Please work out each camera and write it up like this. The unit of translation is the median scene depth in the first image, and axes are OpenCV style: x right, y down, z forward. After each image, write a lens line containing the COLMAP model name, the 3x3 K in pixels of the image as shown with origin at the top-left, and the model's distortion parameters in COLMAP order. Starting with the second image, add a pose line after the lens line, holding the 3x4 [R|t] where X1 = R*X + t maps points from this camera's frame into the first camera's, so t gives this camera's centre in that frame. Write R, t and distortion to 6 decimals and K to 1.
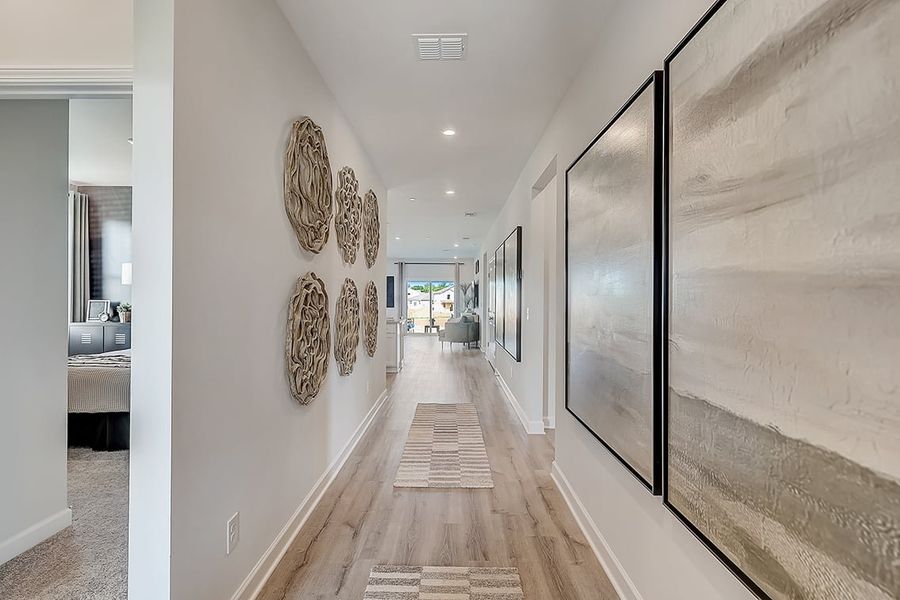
lens RADIAL K [[414.1, 0, 449.0], [0, 414.1, 299.0], [0, 0, 1]] dist [0.013242, 0.000101]
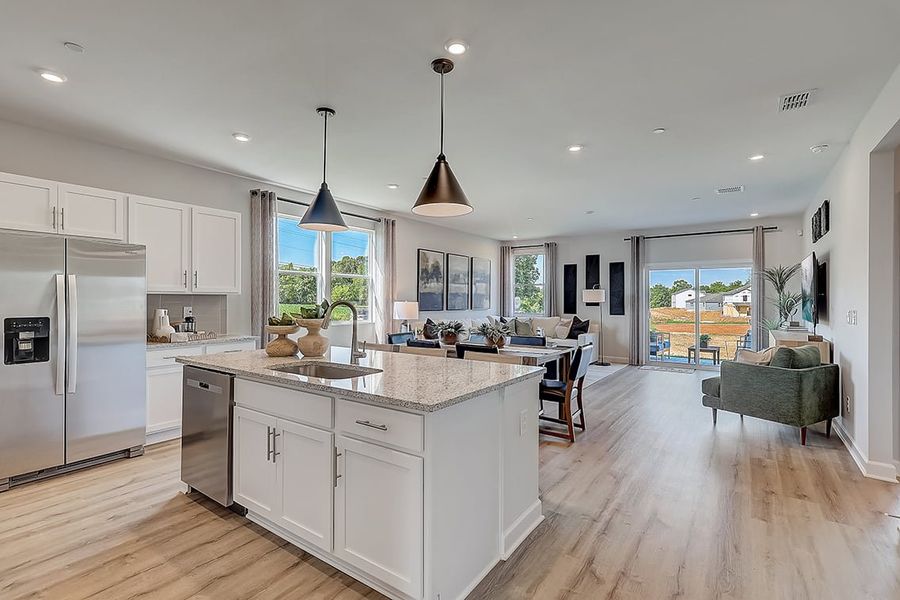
lens RADIAL K [[414.1, 0, 452.8], [0, 414.1, 297.5], [0, 0, 1]] dist [0.013242, 0.000101]
pose [[0.818169, -0.005357, -0.574953, 0.007718], [0.000683, 0.999965, -0.008346, 0.000570], [0.574977, 0.006436, 0.818144, 0.416834]]
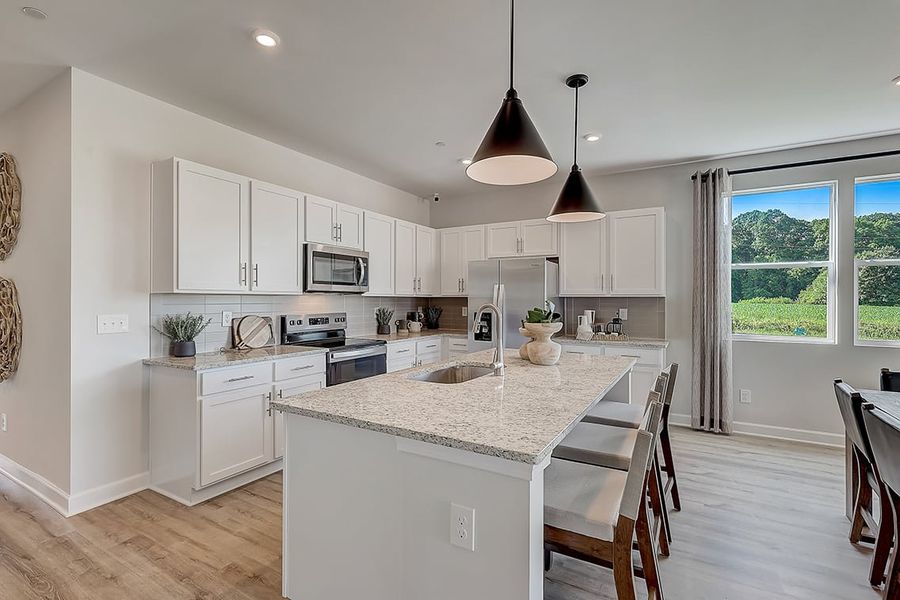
lens RADIAL K [[414.1, 0, 454.5], [0, 414.1, 298.7], [0, 0, 1]] dist [0.013242, 0.000101]
pose [[-0.487624, -0.013543, -0.872949, 0.025111], [-0.012361, 0.999887, -0.008607, 0.002271], [0.872966, 0.006593, -0.487736, 1.026434]]
